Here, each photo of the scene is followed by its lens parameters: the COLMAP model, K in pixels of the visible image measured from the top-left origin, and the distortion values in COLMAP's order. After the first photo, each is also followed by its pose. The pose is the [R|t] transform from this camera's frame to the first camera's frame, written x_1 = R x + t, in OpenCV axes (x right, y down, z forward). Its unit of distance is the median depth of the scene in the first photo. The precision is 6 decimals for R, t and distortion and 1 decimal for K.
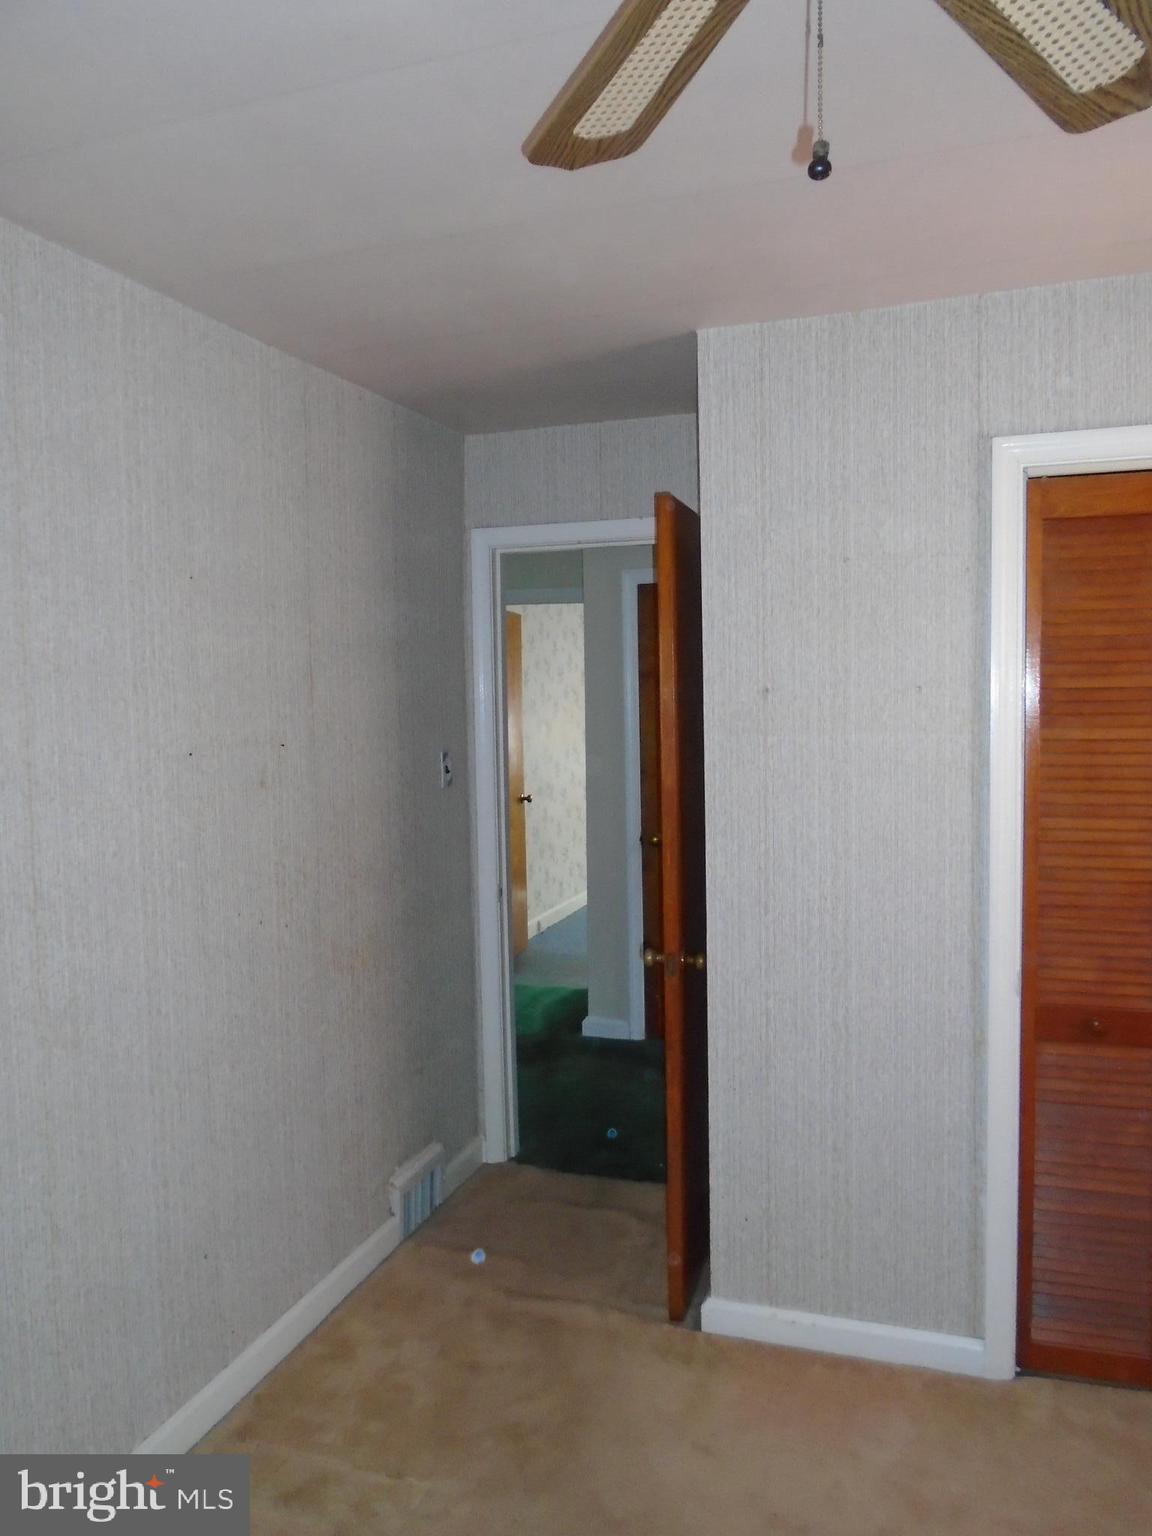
lens RADIAL K [[1181.8, 0, 568.8], [0, 1181.8, 759.2], [0, 0, 1]] dist [-0.031474, 0.018127]
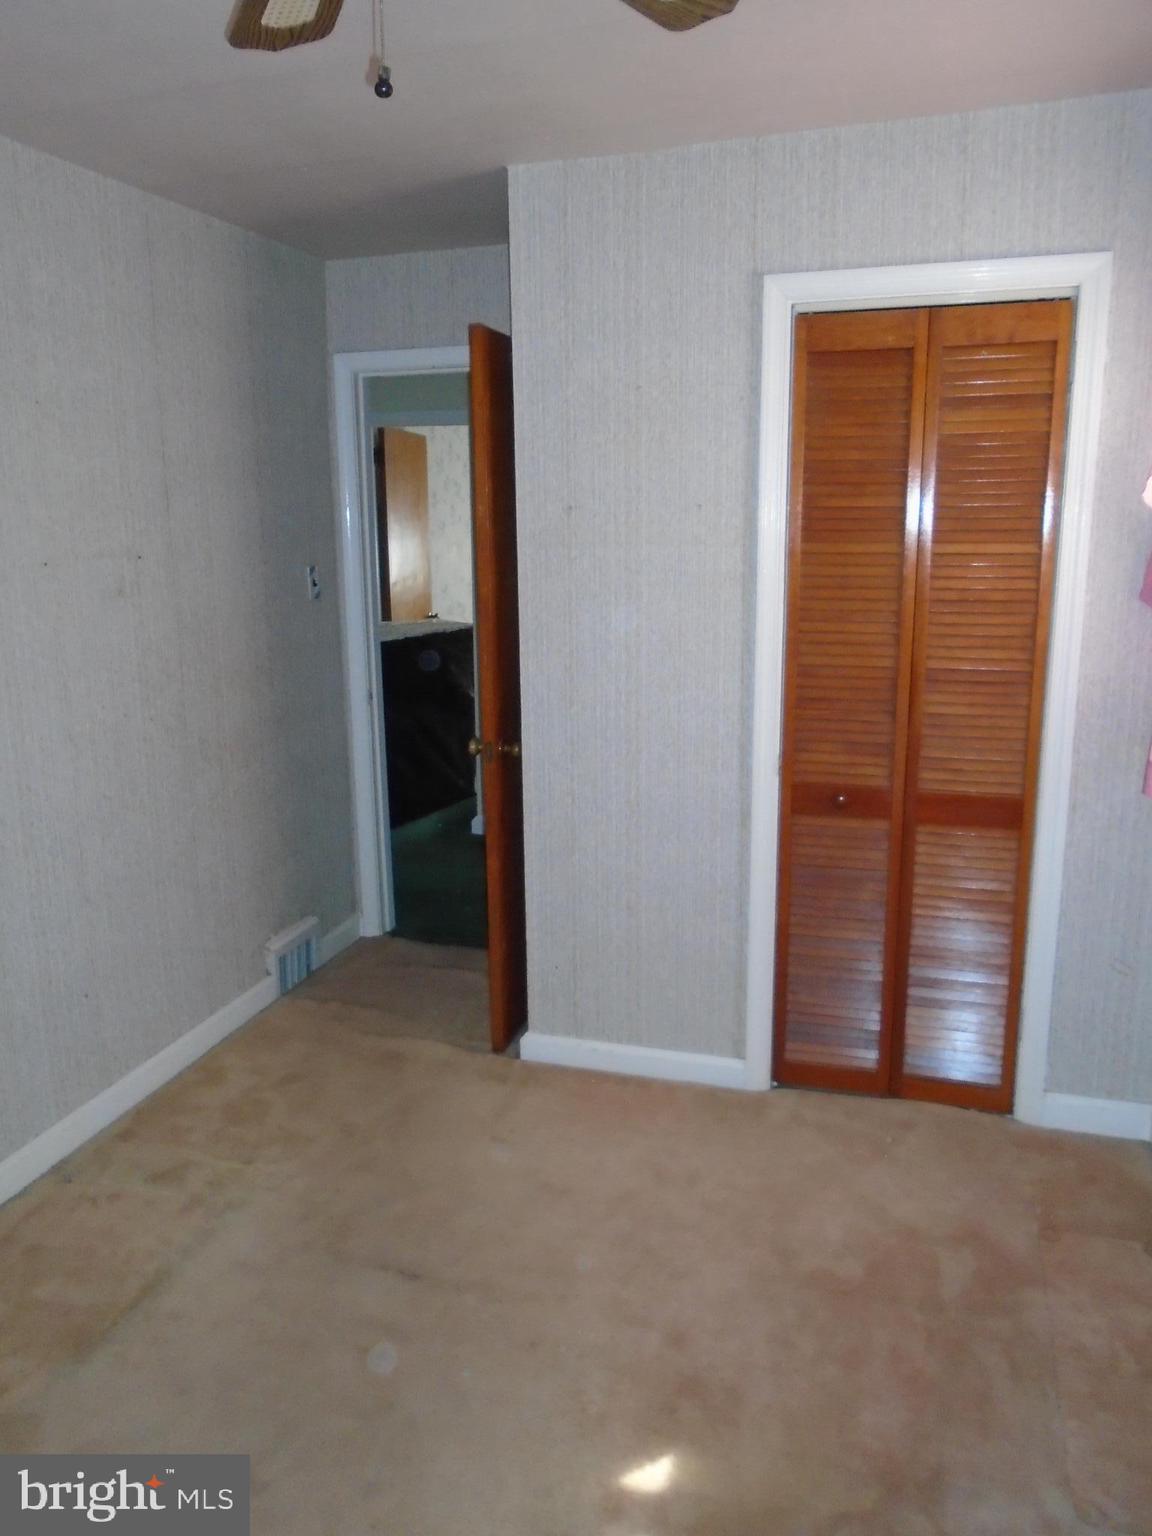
lens RADIAL K [[1181.8, 0, 574.0], [0, 1181.8, 764.5], [0, 0, 1]] dist [-0.031474, 0.018127]
pose [[0.999453, -0.002160, 0.032991, 0.135831], [-0.002807, 0.988713, 0.149797, 0.014585], [-0.032942, -0.149808, 0.988166, -0.143165]]
